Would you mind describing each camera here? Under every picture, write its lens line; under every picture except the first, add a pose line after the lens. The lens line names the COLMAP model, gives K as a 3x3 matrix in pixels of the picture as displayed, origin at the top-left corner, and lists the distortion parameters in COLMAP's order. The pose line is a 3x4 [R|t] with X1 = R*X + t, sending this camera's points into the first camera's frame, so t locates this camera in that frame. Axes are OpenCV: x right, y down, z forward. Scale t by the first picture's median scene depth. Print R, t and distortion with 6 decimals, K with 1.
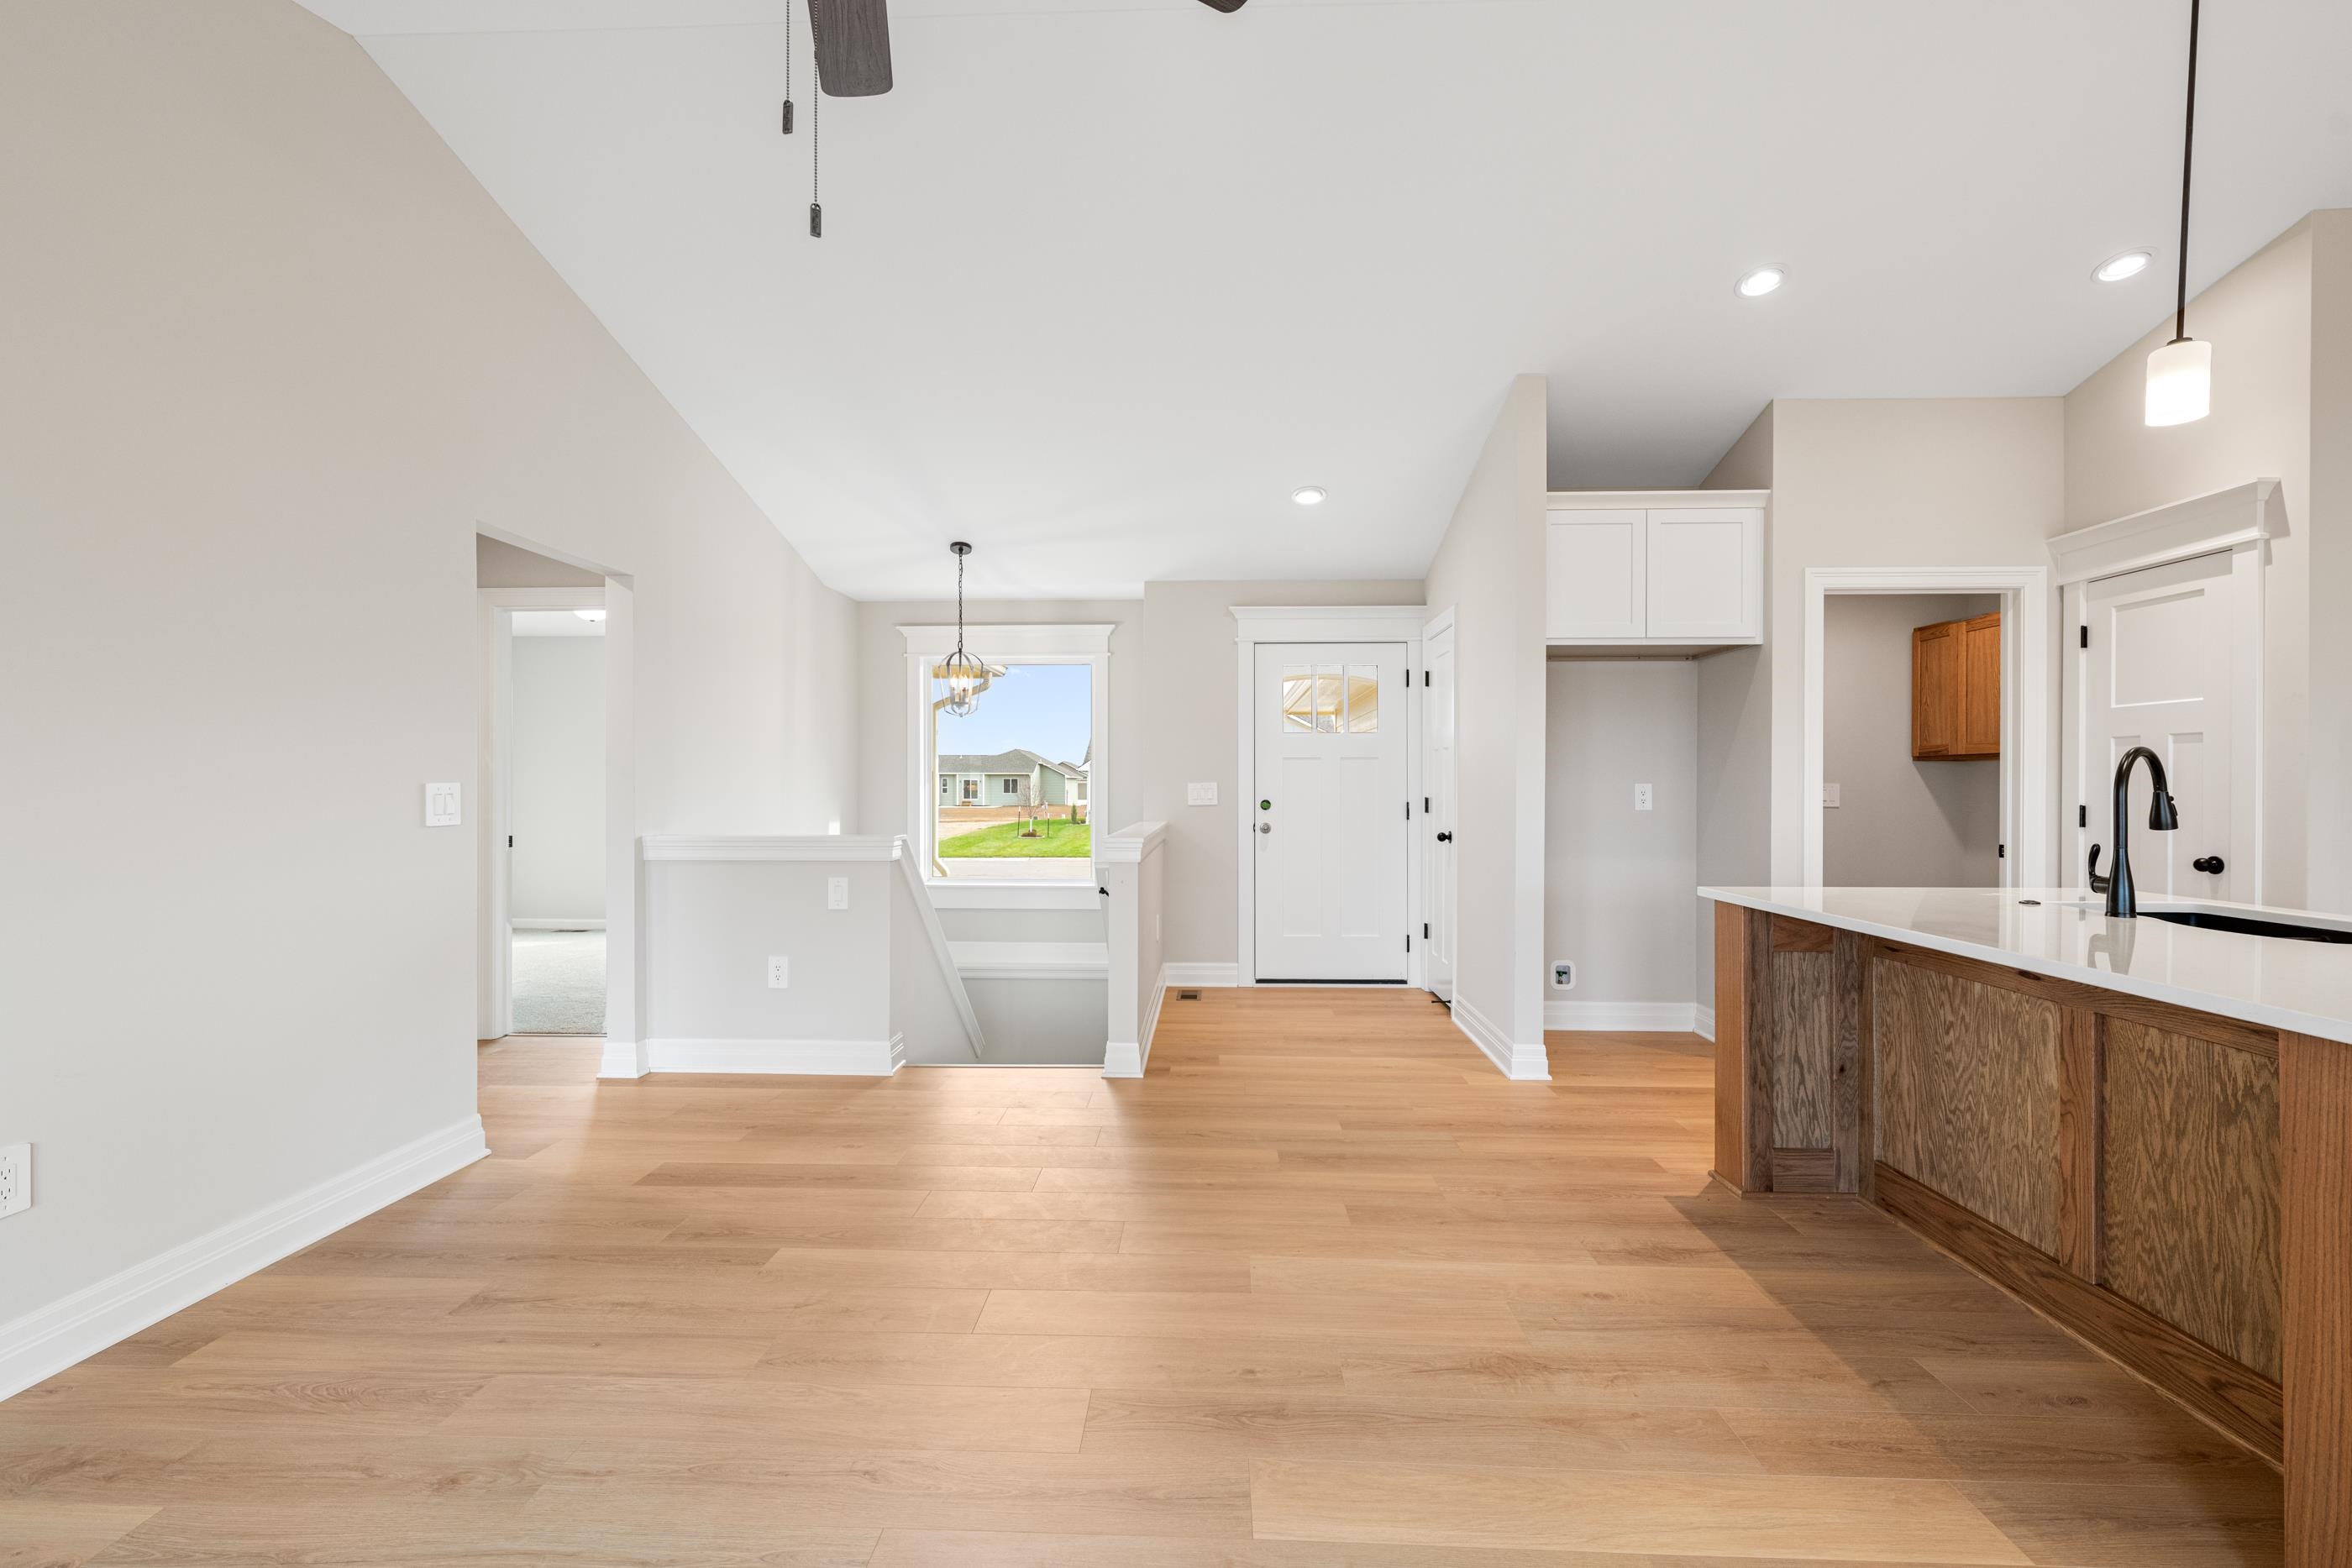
lens RADIAL K [[1020.1, 0, 1171.9], [0, 1020.1, 788.6], [0, 0, 1]] dist [-0.001312, 0.000524]
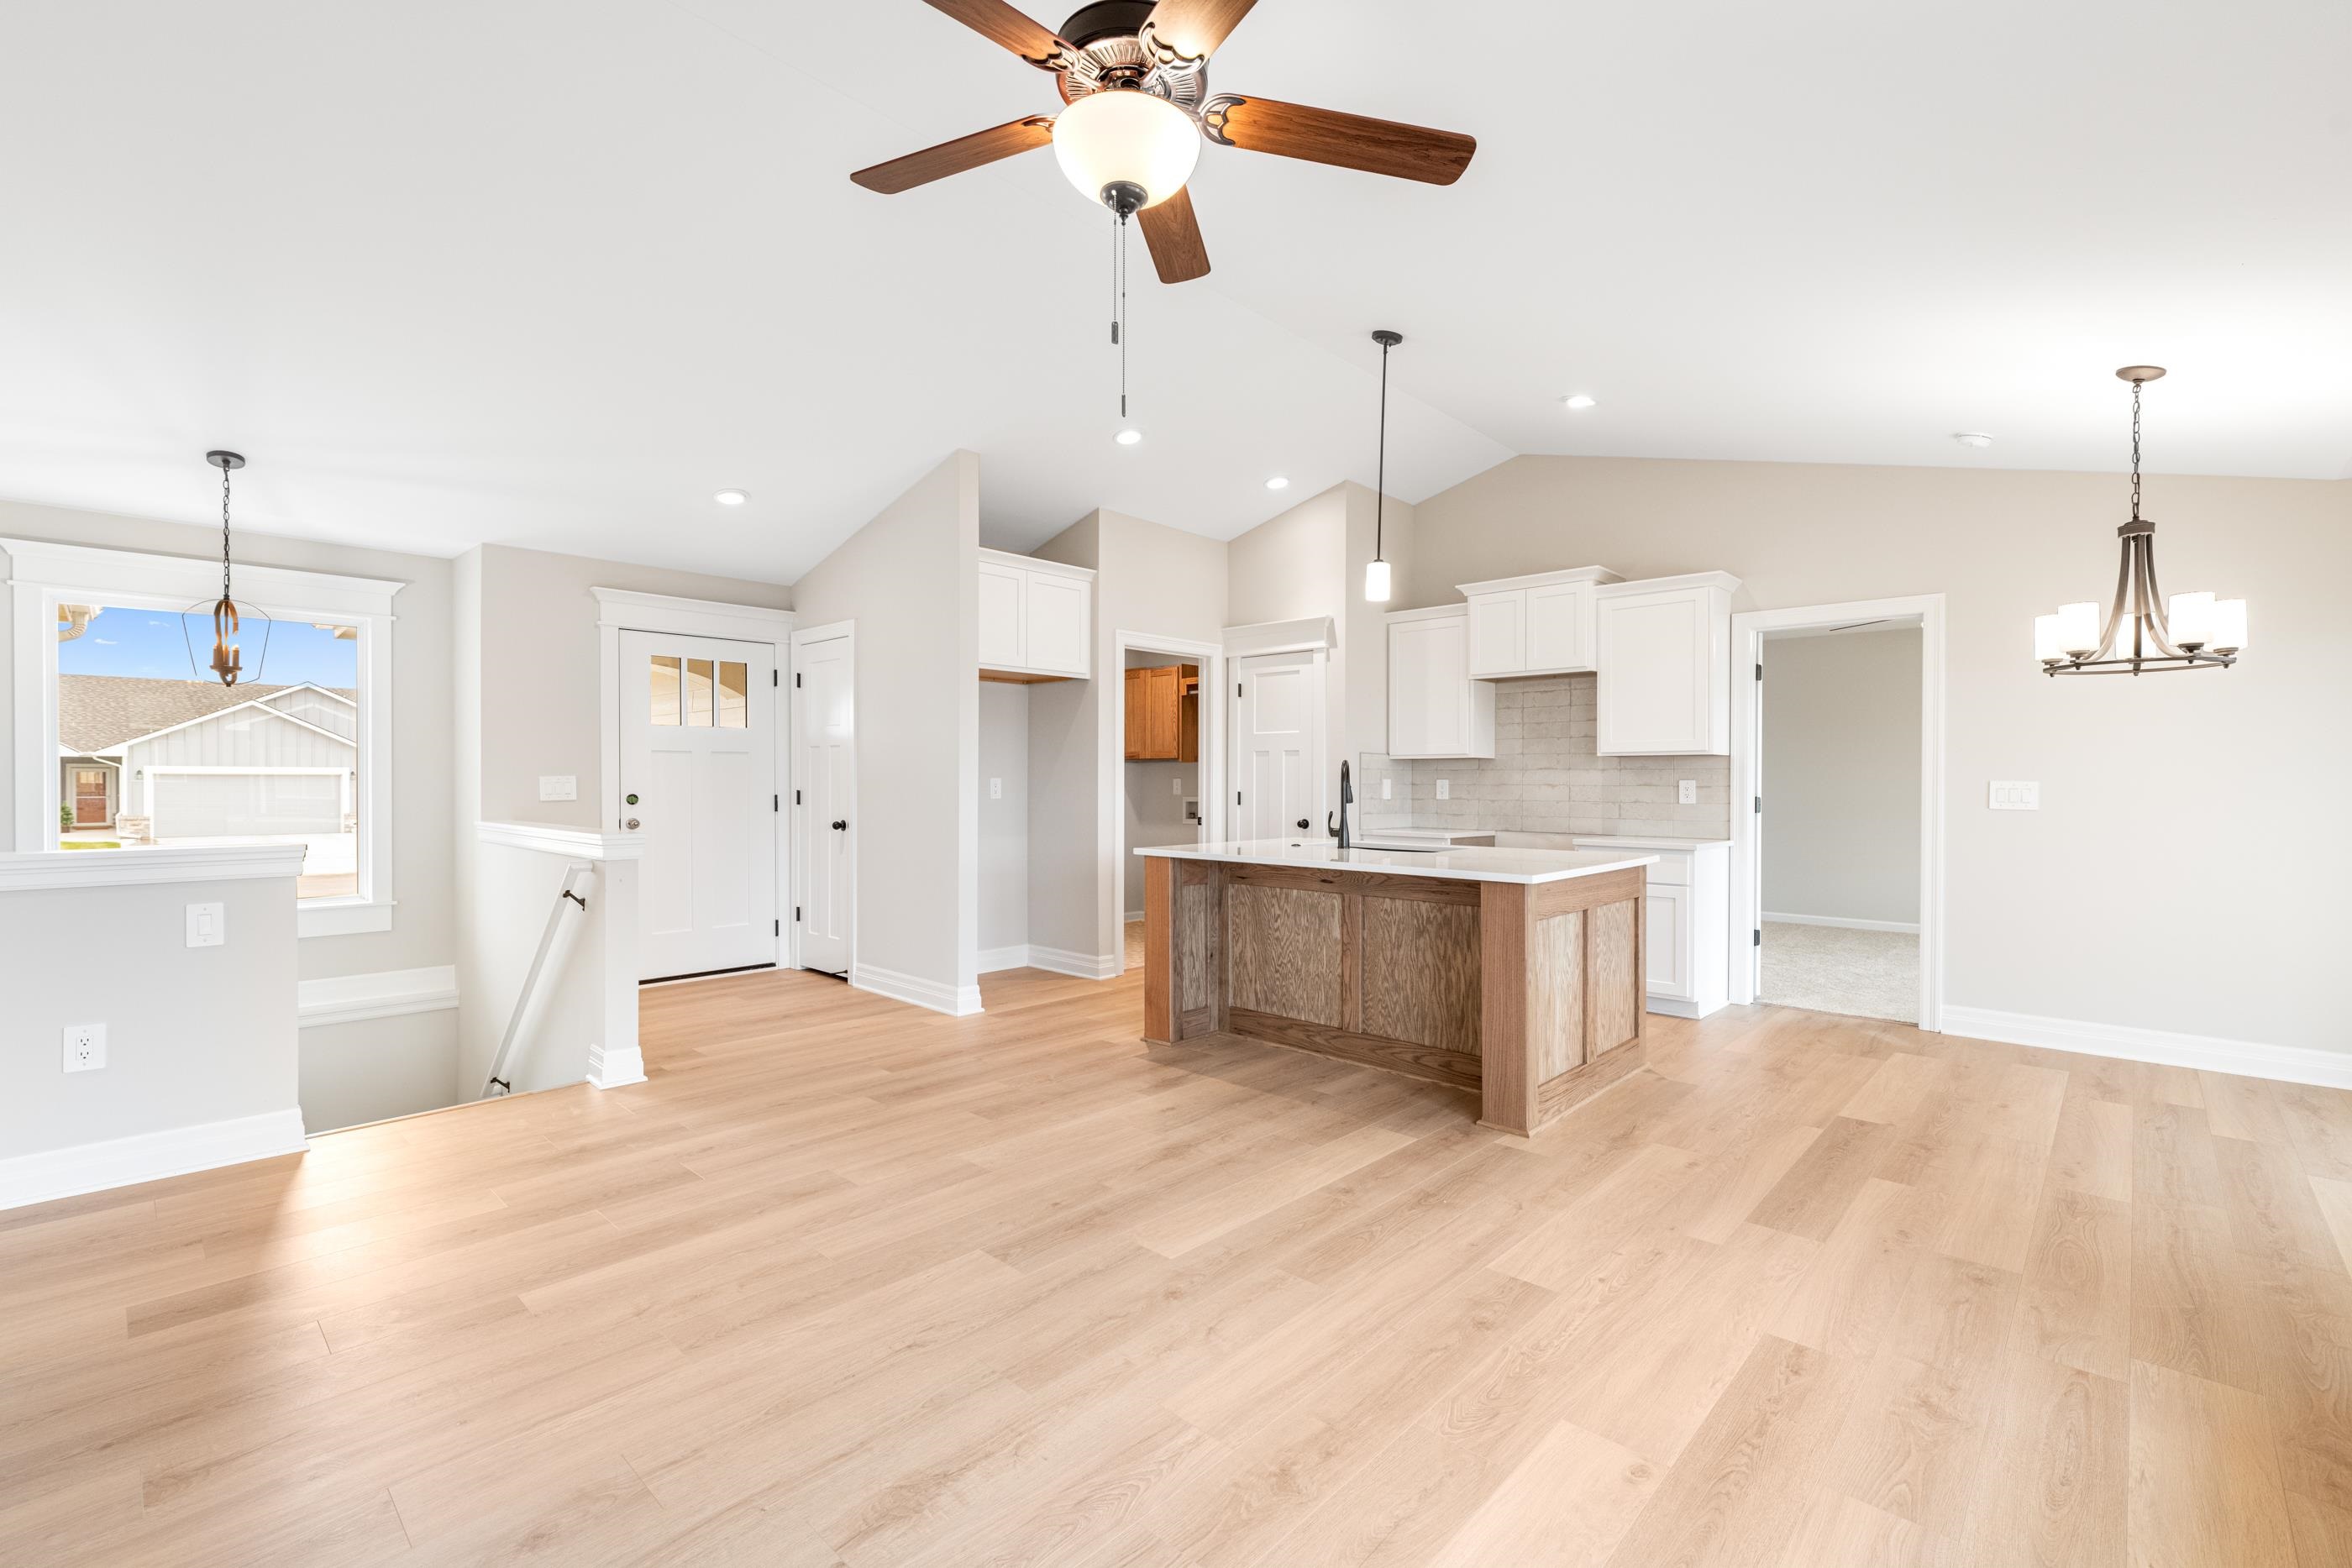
lens RADIAL K [[1020.1, 0, 1171.9], [0, 1020.1, 788.6], [0, 0, 1]] dist [-0.001312, 0.000524]
pose [[0.659624, -0.005856, 0.751573, -0.628371], [0.000818, 0.999975, 0.007073, -0.001011], [-0.751595, -0.004051, 0.659612, -0.020696]]
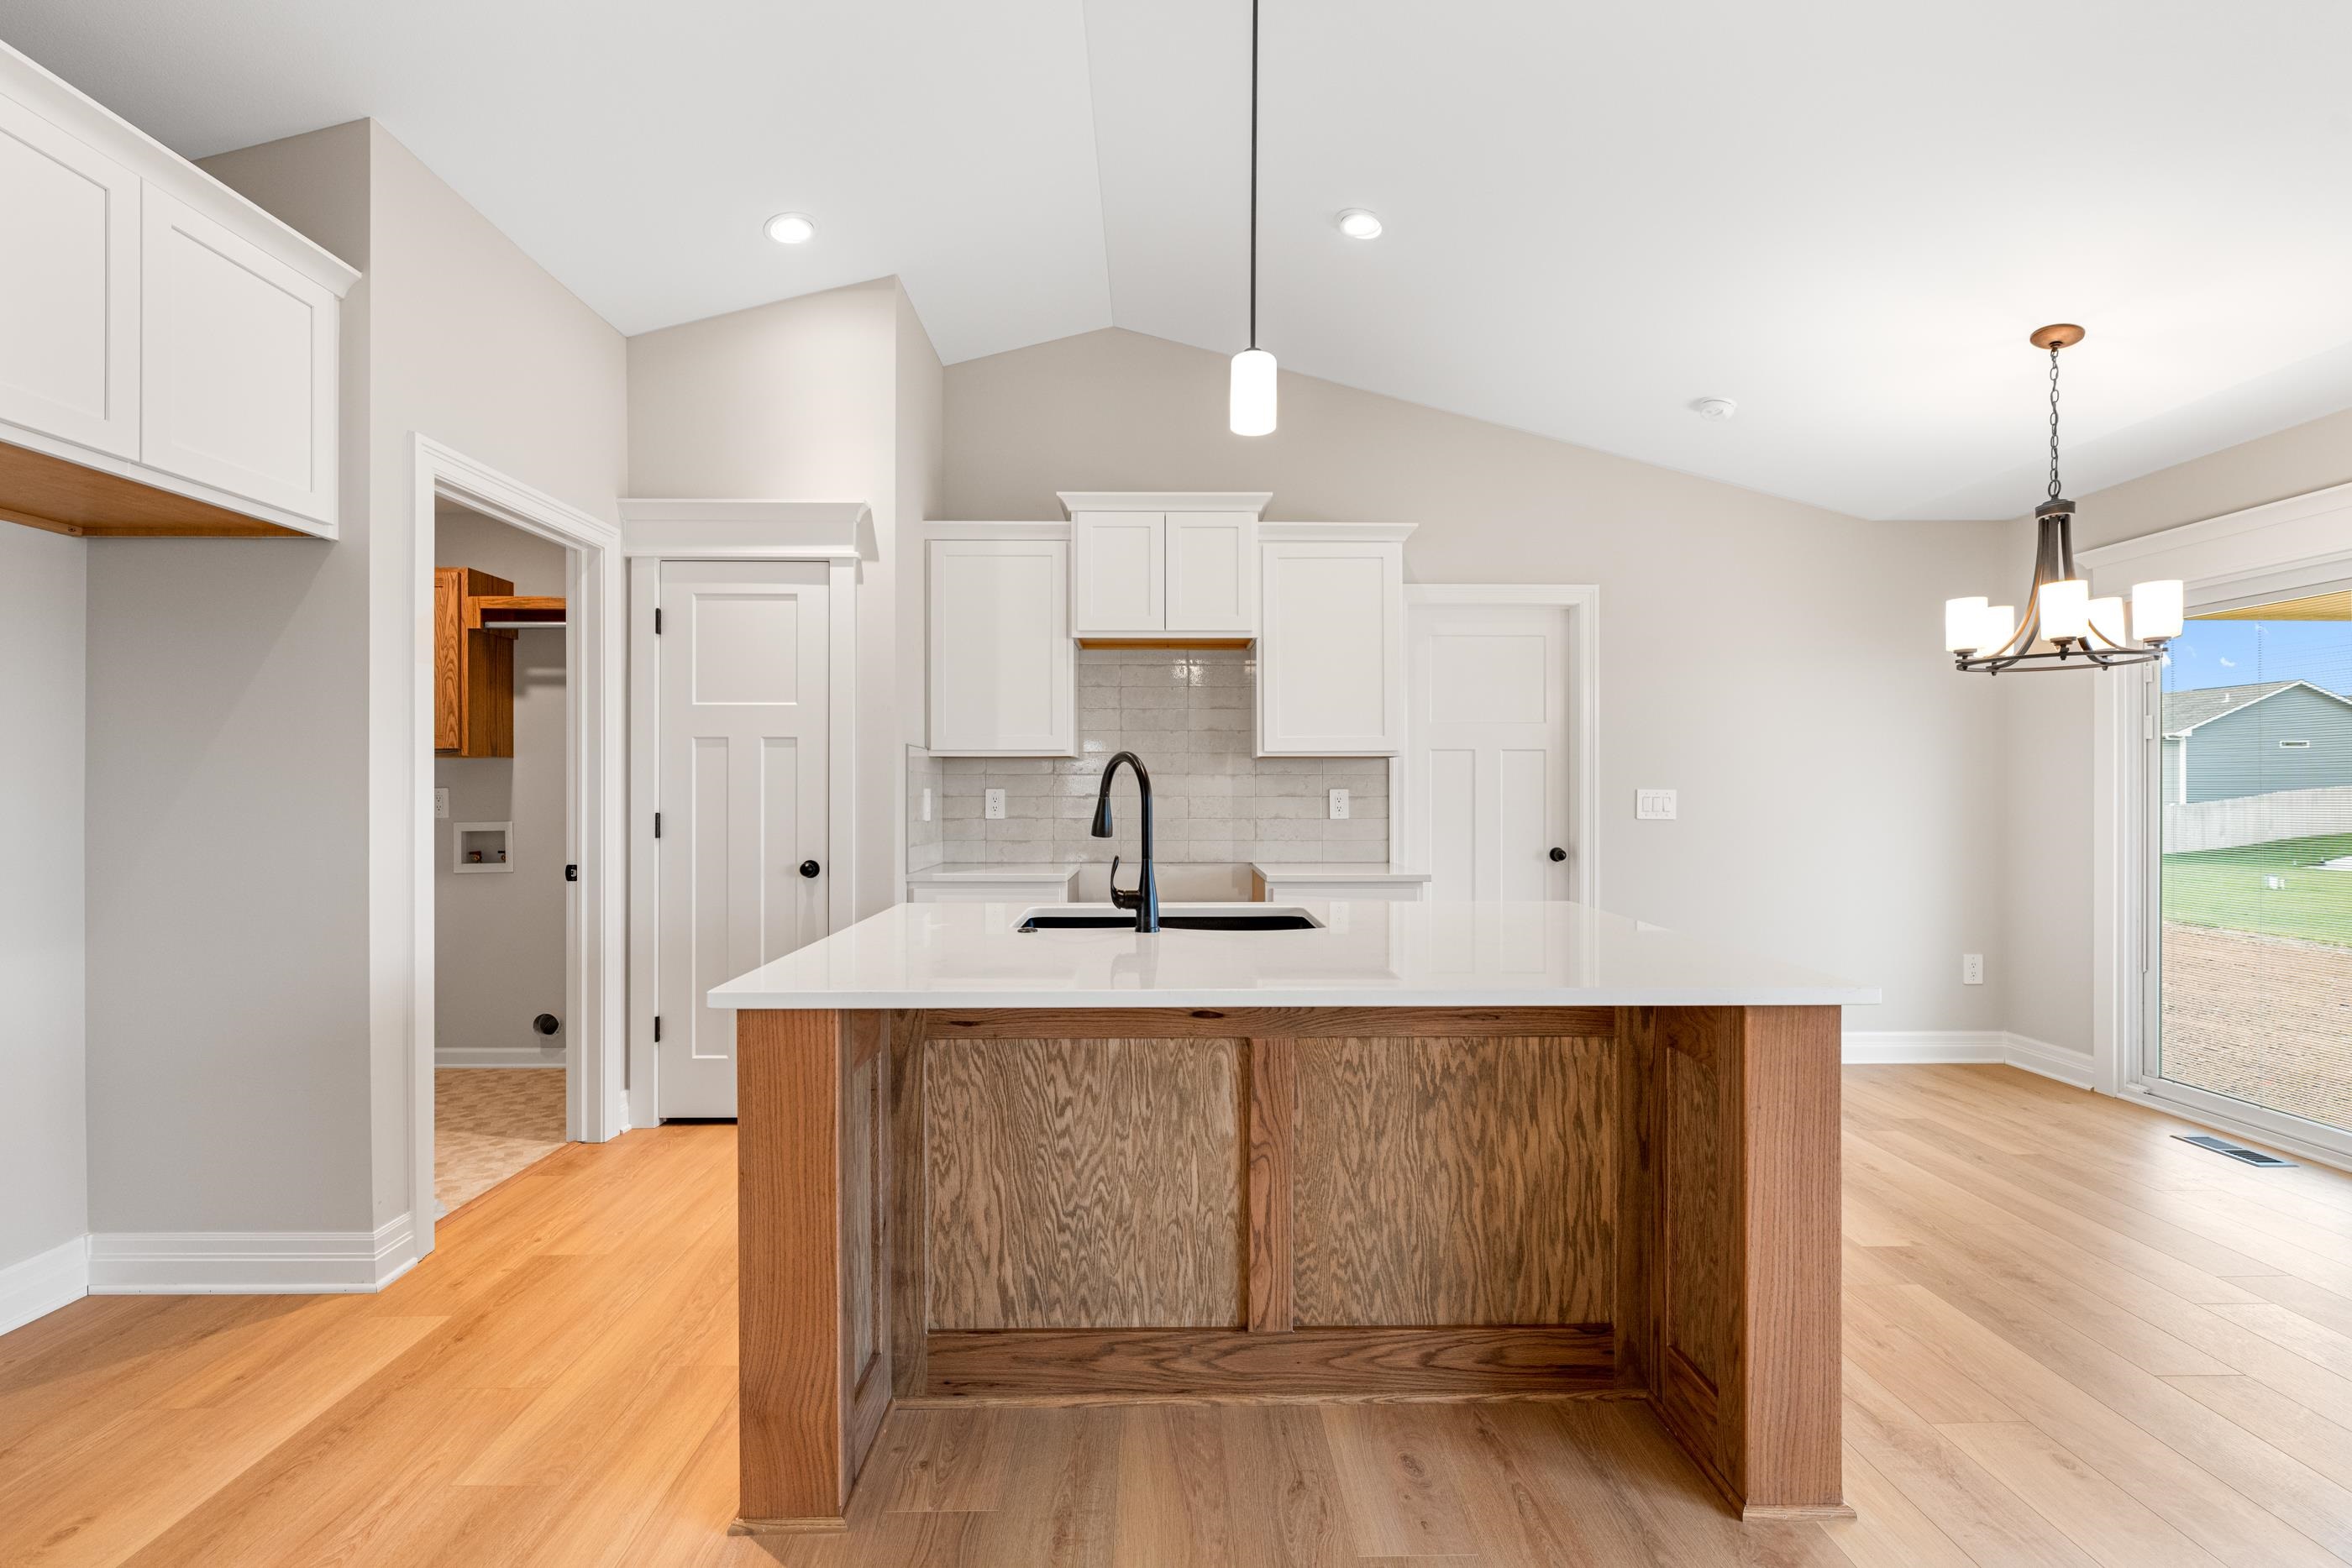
lens RADIAL K [[1020.1, 0, 1171.9], [0, 1020.1, 788.6], [0, 0, 1]] dist [-0.001312, 0.000524]
pose [[-0.055430, -0.001655, 0.998461, -0.011613], [0.003446, 0.999992, 0.001849, -0.006981], [-0.998457, 0.003543, -0.055424, 0.890646]]
